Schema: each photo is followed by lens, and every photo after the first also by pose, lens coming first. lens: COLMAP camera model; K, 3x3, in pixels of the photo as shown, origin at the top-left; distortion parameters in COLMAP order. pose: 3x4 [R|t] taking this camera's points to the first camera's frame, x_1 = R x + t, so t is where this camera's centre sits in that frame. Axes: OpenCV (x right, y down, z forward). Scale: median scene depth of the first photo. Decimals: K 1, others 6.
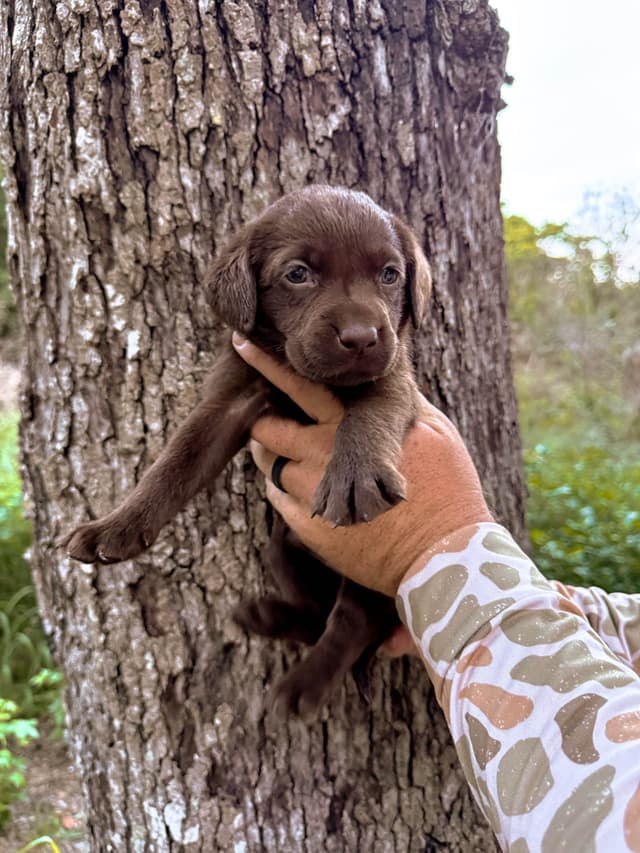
lens RADIAL K [[590.4, 0, 330.6], [0, 590.4, 430.8], [0, 0, 1]] dist [-0.034455, 0.002396]
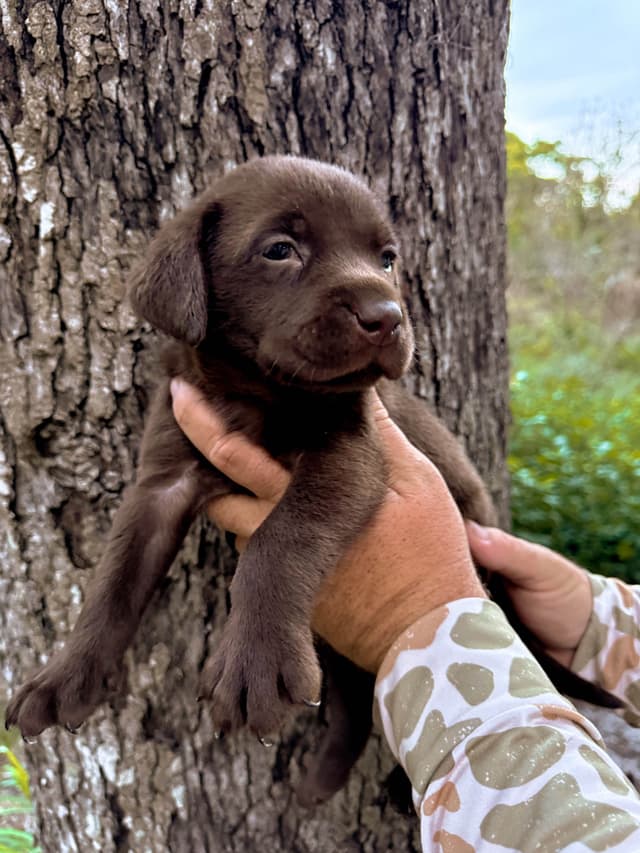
lens RADIAL K [[590.4, 0, 319.2], [0, 590.4, 422.9], [0, 0, 1]] dist [-0.034455, 0.002396]
pose [[0.999119, 0.032713, 0.026279, 0.024460], [-0.035647, 0.992098, 0.120296, 0.018307], [-0.022136, -0.121127, 0.992390, 0.151798]]
